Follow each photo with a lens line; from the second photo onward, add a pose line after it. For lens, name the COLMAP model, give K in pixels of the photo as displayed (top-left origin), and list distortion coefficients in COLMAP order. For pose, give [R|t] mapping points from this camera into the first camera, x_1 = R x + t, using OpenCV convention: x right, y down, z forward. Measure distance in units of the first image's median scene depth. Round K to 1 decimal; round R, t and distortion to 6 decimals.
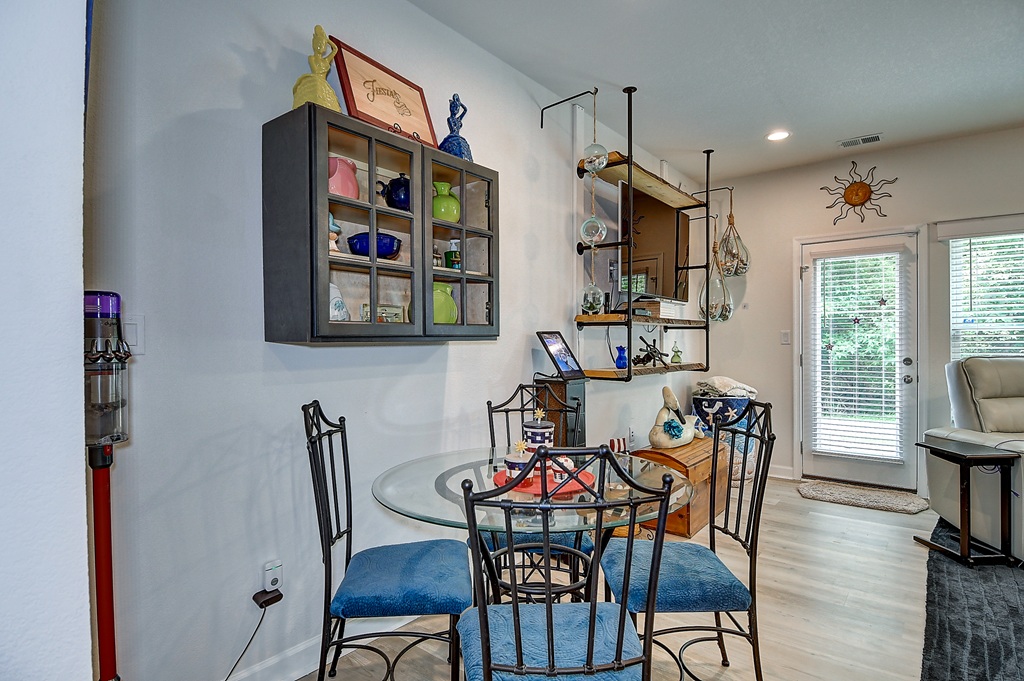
lens RADIAL K [[531.8, 0, 512.8], [0, 531.8, 343.2], [0, 0, 1]] dist [0.042883, -0.046826]
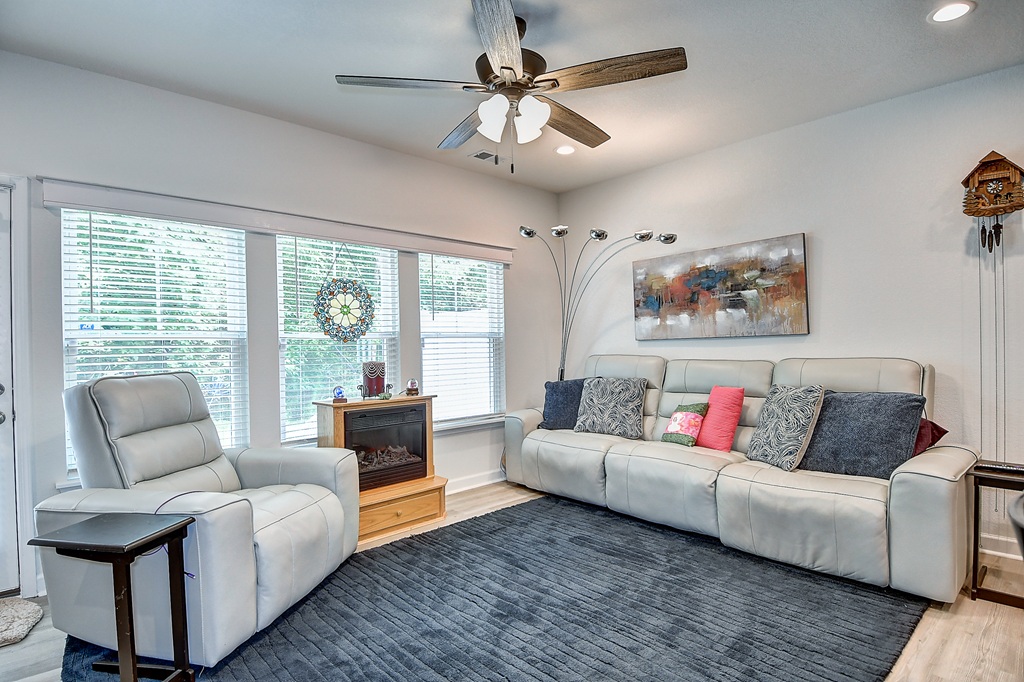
lens RADIAL K [[531.8, 0, 513.2], [0, 531.8, 343.6], [0, 0, 1]] dist [0.042883, -0.046826]
pose [[0.138856, -0.000260, 0.990313, 0.215920], [0.019762, 0.999802, -0.002508, -0.006005], [-0.990115, 0.019919, 0.138833, 0.331111]]
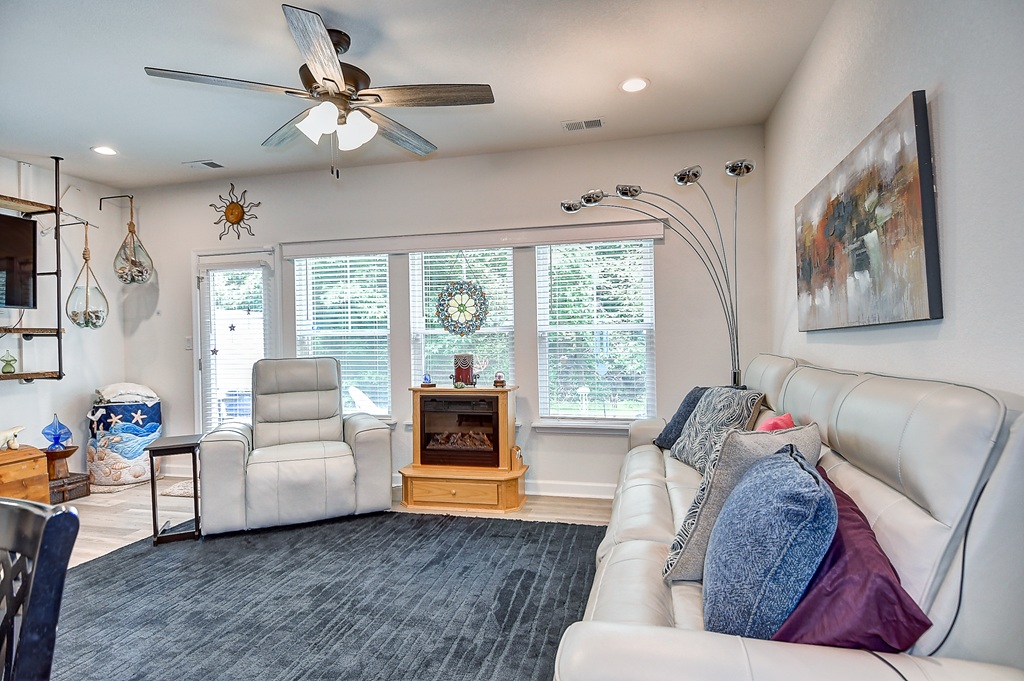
lens RADIAL K [[531.8, 0, 513.7], [0, 531.8, 340.4], [0, 0, 1]] dist [0.042883, -0.046826]
pose [[0.902327, -0.013258, 0.430849, 0.740653], [0.016220, 0.999863, -0.003202, -0.002976], [-0.430747, 0.009878, 0.902419, -0.266351]]
